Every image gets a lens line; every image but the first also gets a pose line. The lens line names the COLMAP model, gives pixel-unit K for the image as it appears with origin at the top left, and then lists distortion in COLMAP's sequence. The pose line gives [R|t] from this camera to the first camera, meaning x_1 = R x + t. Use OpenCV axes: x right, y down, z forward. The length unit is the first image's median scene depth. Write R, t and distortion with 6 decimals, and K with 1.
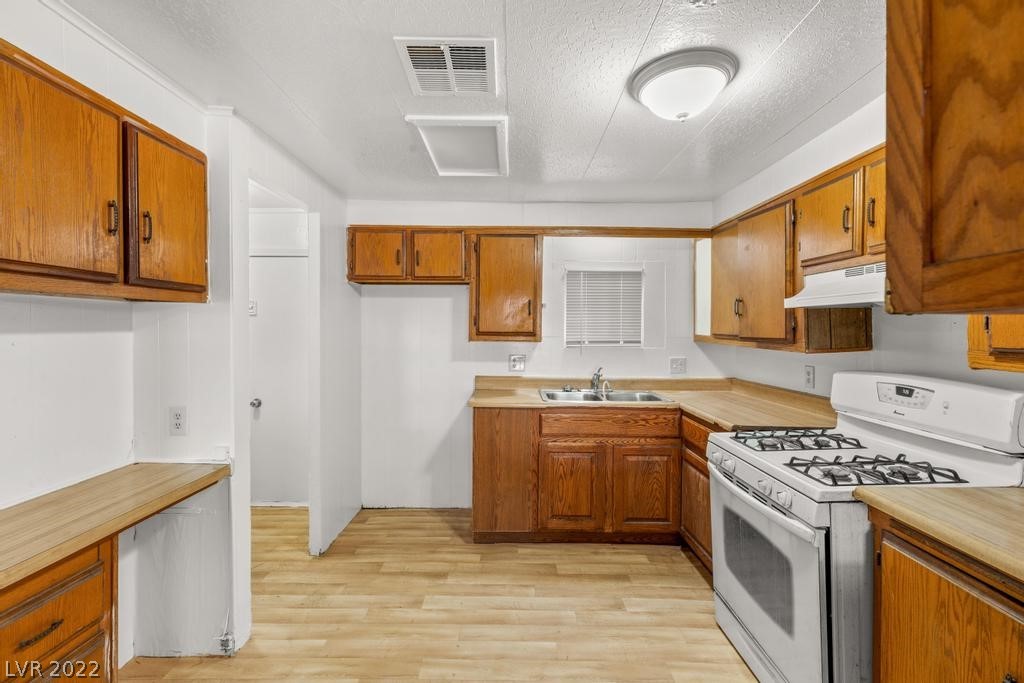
lens RADIAL K [[456.8, 0, 507.9], [0, 456.8, 341.5], [0, 0, 1]] dist [0.001958, 0.000532]
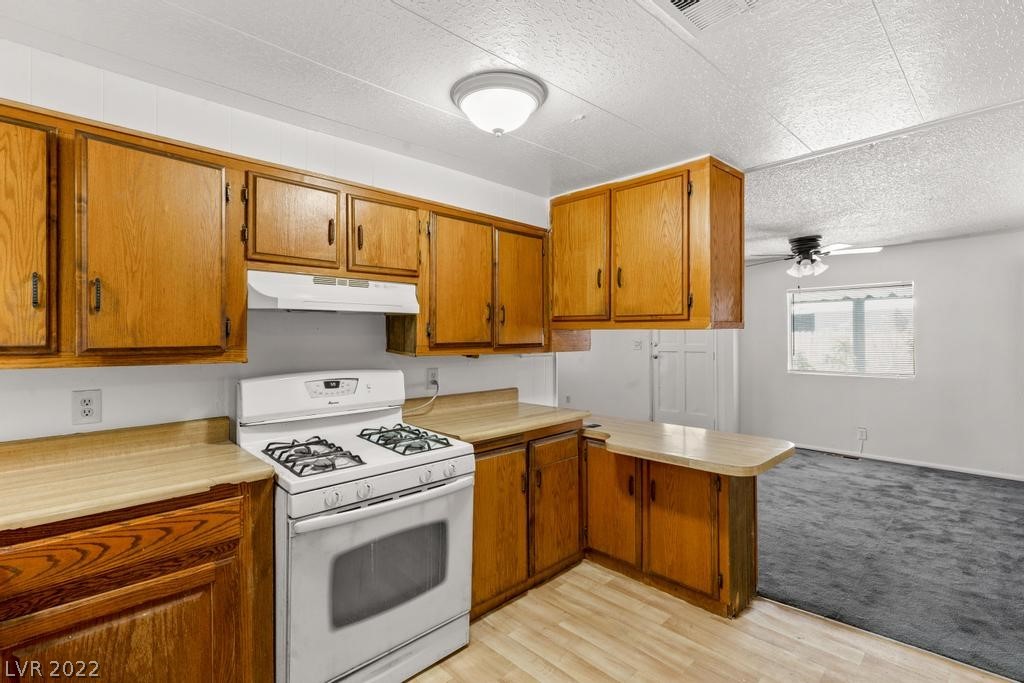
lens RADIAL K [[481.9, 0, 512.0], [0, 481.9, 341.5], [0, 0, 1]] dist [0.001951, 0.000188]
pose [[-0.707745, -0.015369, 0.706301, -0.231300], [0.018483, 0.999018, 0.040258, -0.029226], [-0.706226, 0.041547, -0.706766, 0.962651]]
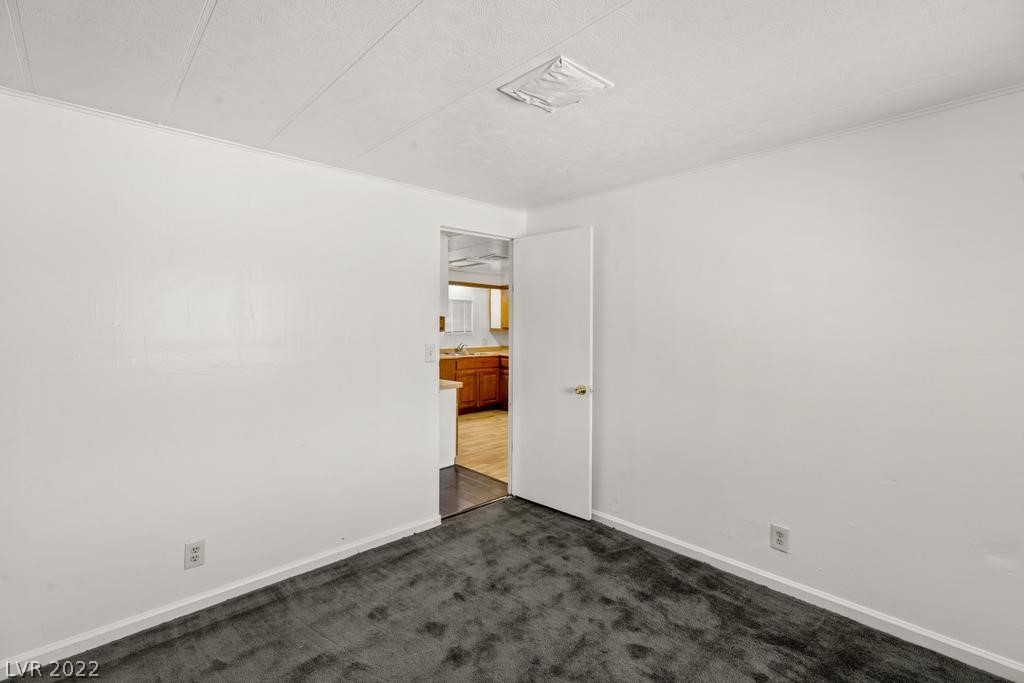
lens RADIAL K [[461.0, 0, 504.1], [0, 461.0, 347.5], [0, 0, 1]] dist [0.001676, 0.000118]
pose [[0.737425, -0.036625, 0.674435, -1.392011], [0.022187, 0.999303, 0.030007, 0.018404], [-0.675064, -0.007164, 0.737724, -0.979057]]
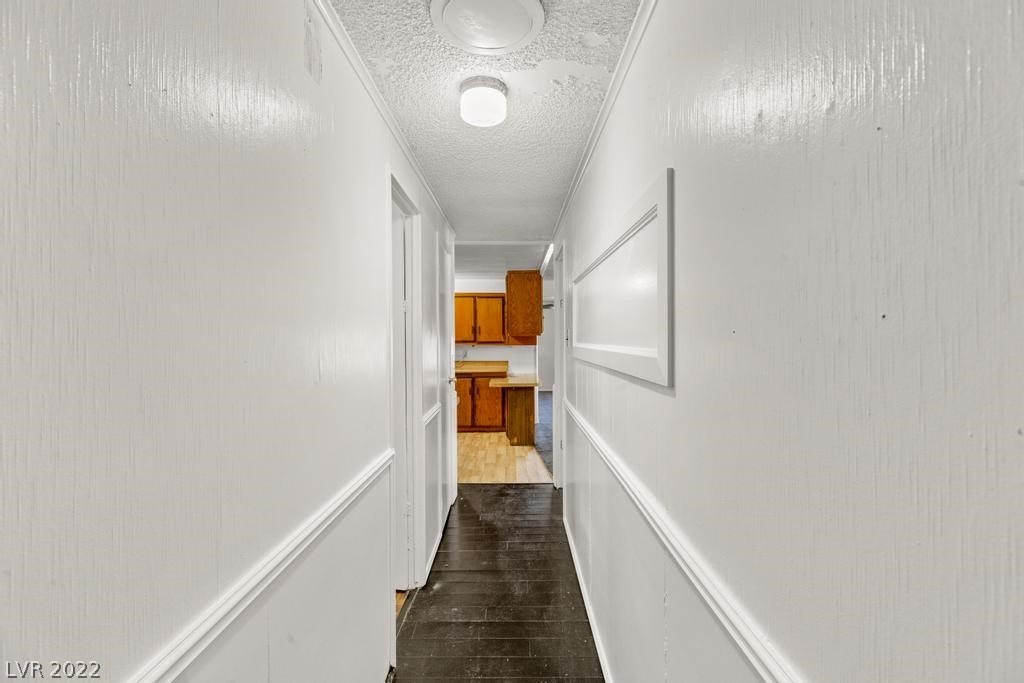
lens RADIAL K [[456.8, 0, 507.9], [0, 456.8, 341.5], [0, 0, 1]] dist [0.001958, 0.000532]
pose [[0.011234, -0.009829, 0.999889, -1.938290], [0.031261, 0.999466, 0.009473, -0.002918], [-0.999448, 0.031152, 0.011535, 0.111879]]
